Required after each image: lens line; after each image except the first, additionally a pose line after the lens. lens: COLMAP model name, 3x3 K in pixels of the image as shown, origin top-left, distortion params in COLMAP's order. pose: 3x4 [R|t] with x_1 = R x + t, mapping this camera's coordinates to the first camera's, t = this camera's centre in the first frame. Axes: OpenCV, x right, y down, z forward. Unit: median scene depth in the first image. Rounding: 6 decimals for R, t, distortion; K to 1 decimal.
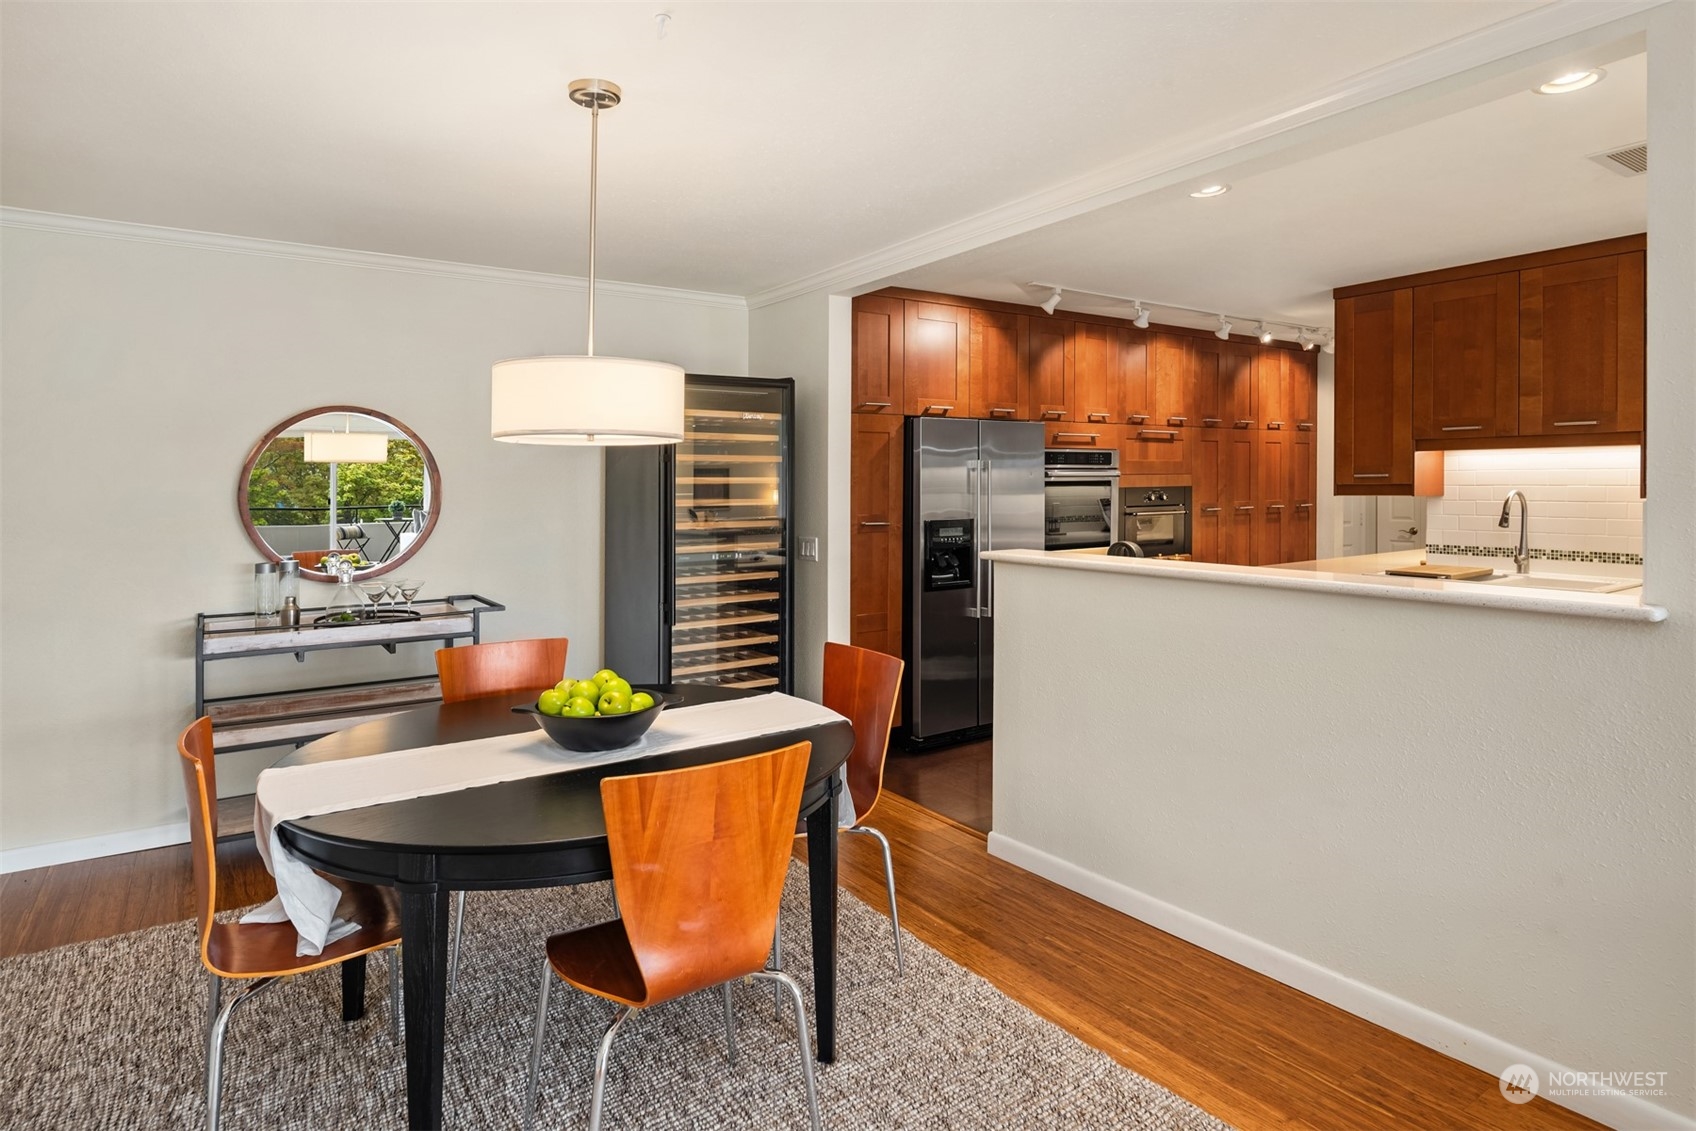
lens RADIAL K [[1000.9, 0, 798.3], [0, 1000.9, 502.0], [0, 0, 1]] dist [-0.000081, -0.001091]
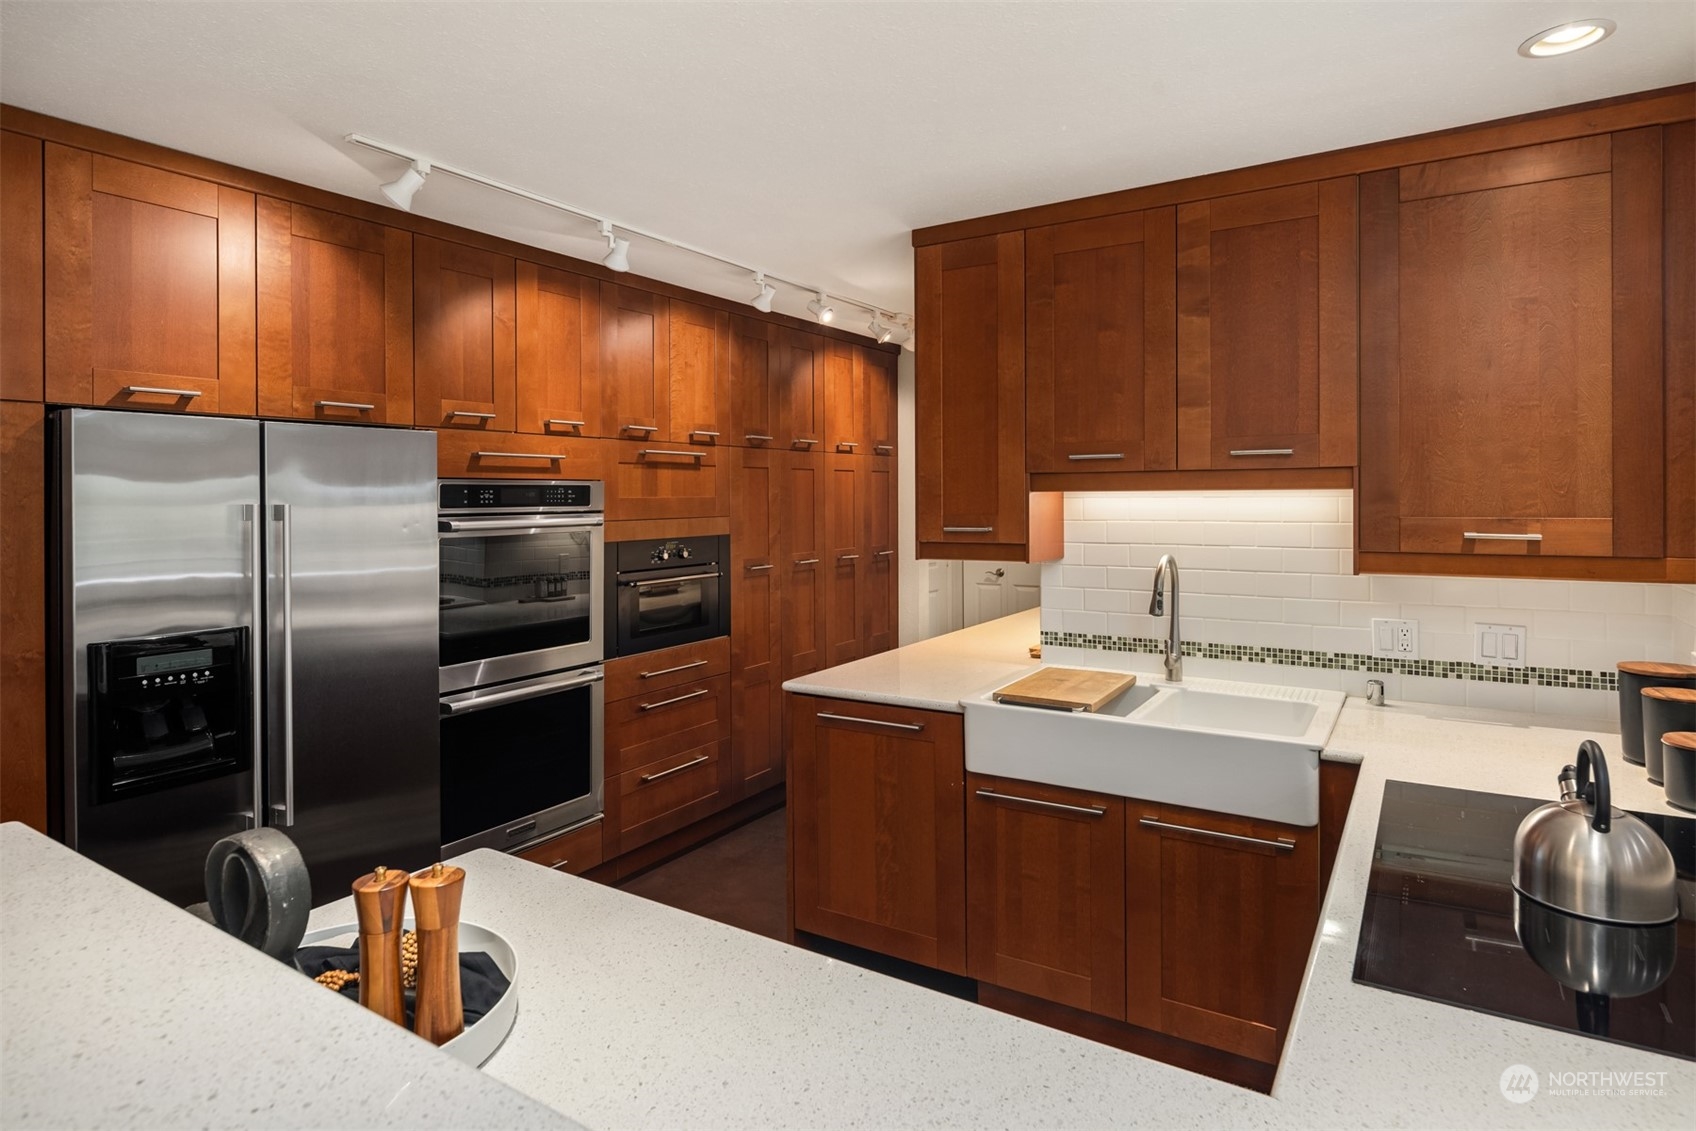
lens RADIAL K [[939.5, 0, 823.7], [0, 939.5, 500.3], [0, 0, 1]] dist [0.001135, -0.000083]
pose [[0.925566, 0.000826, 0.378586, 0.230642], [0.005776, 0.999850, -0.016303, -0.030570], [-0.378543, 0.017276, 0.925423, 0.424470]]
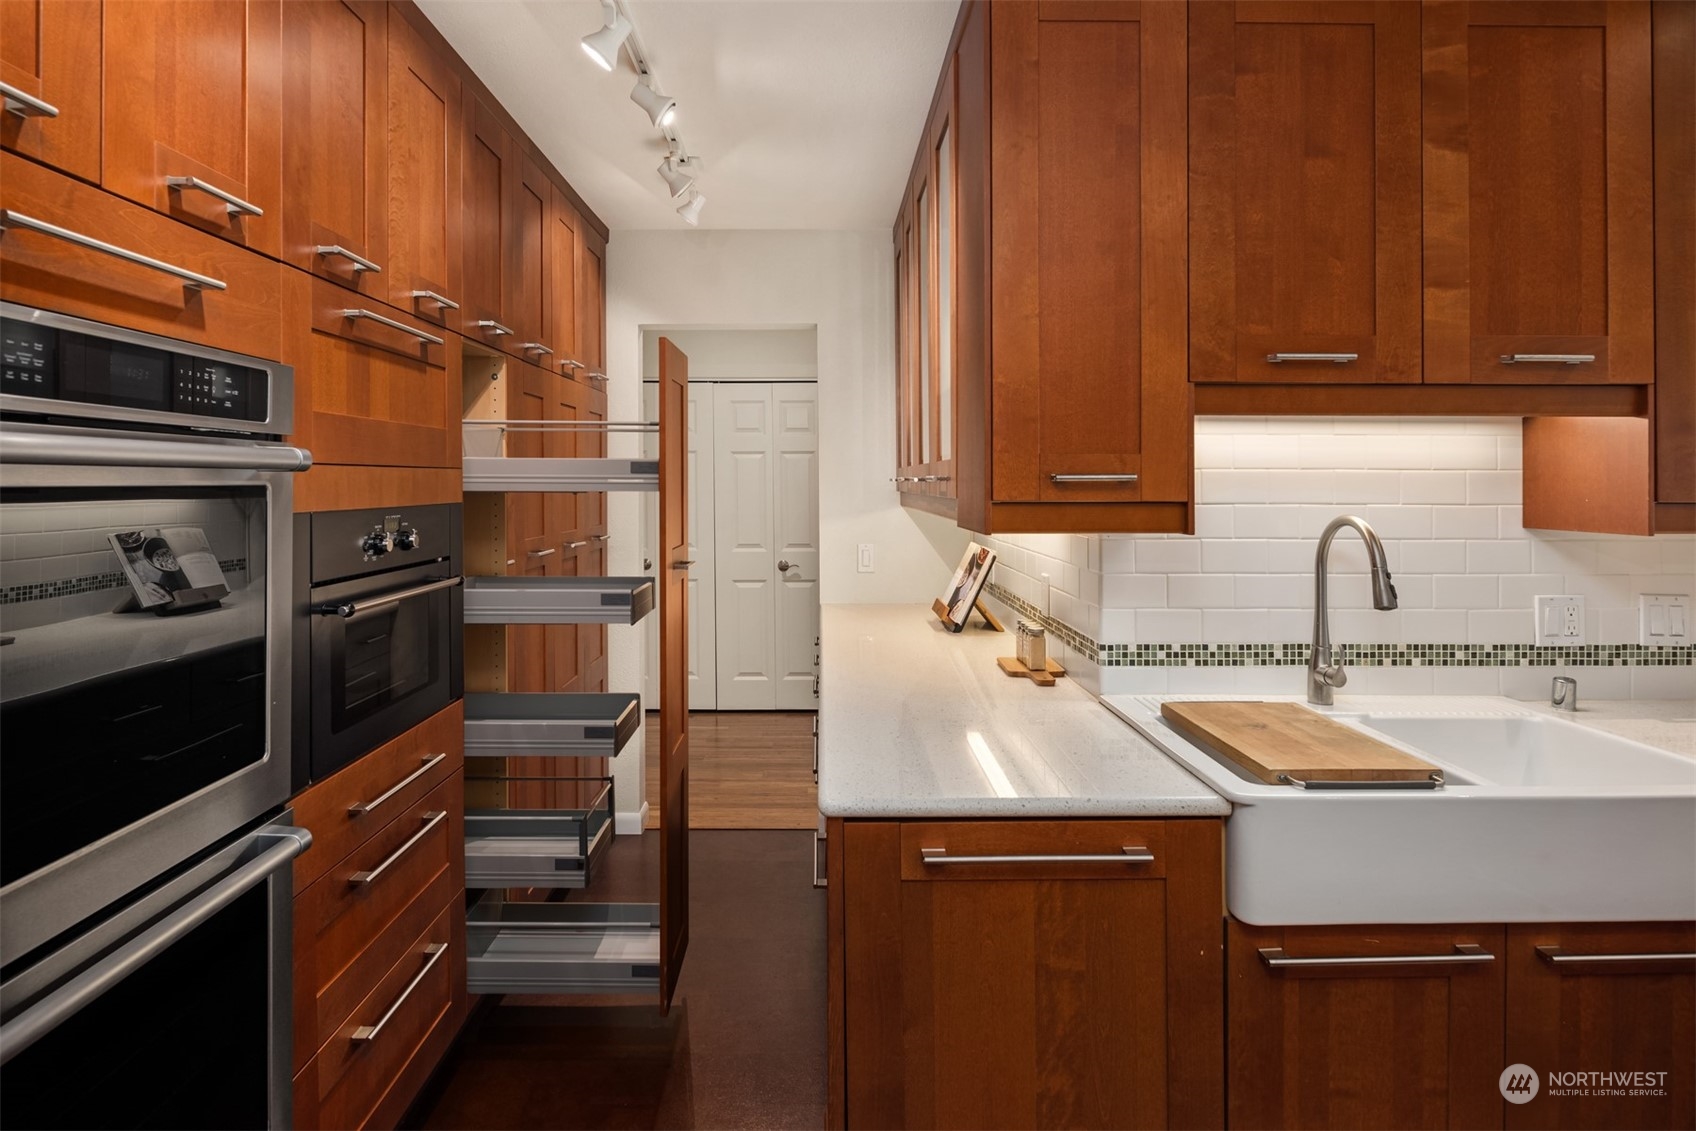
lens RADIAL K [[999.1, 0, 804.3], [0, 999.1, 486.9], [0, 0, 1]] dist [-0.004563, -0.001309]
pose [[0.581262, 0.004594, 0.813704, 0.193138], [0.009825, 0.999872, -0.012664, -0.016946], [-0.813657, 0.015356, 0.581142, 0.759011]]
